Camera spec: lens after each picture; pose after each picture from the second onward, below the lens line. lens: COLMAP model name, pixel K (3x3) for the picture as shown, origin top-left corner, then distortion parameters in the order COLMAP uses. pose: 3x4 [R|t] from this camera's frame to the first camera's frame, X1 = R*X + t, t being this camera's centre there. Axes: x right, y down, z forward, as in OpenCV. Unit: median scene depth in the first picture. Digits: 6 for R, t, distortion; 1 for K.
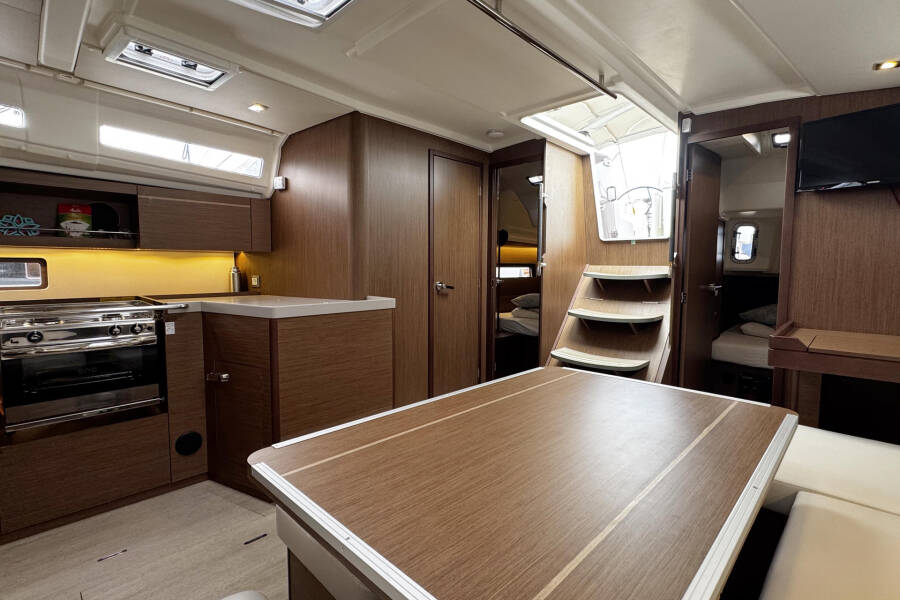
lens RADIAL K [[432.9, 0, 450.0], [0, 432.9, 300.0], [0, 0, 1]] dist [-0.000278, 0.000594]
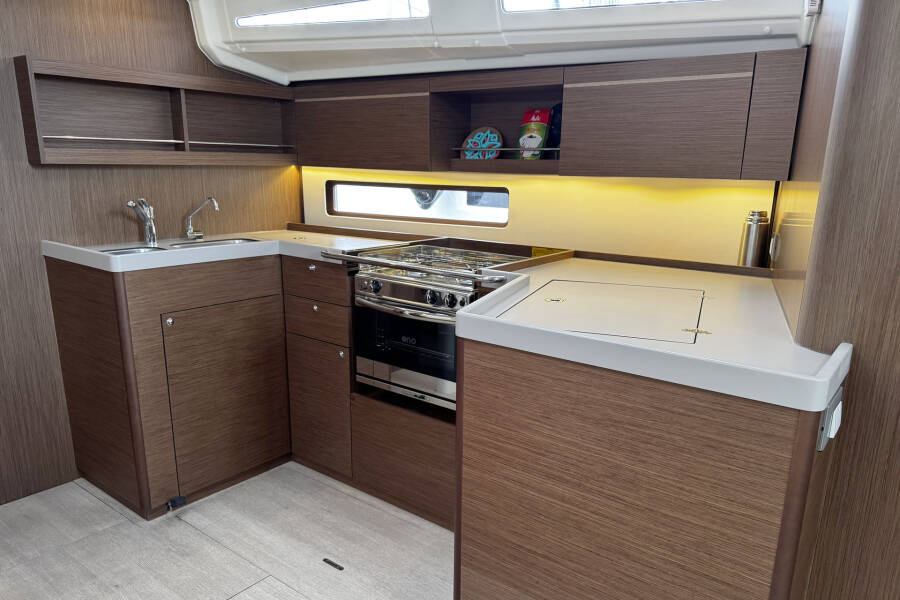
lens RADIAL K [[647.9, 0, 448.9], [0, 647.9, 339.6], [0, 0, 1]] dist [0.008115, -0.004340]
pose [[0.112442, 0.253501, -0.960778, 0.231580], [-0.100450, 0.964856, 0.242821, -0.102697], [0.988568, 0.069207, 0.133955, 0.751120]]
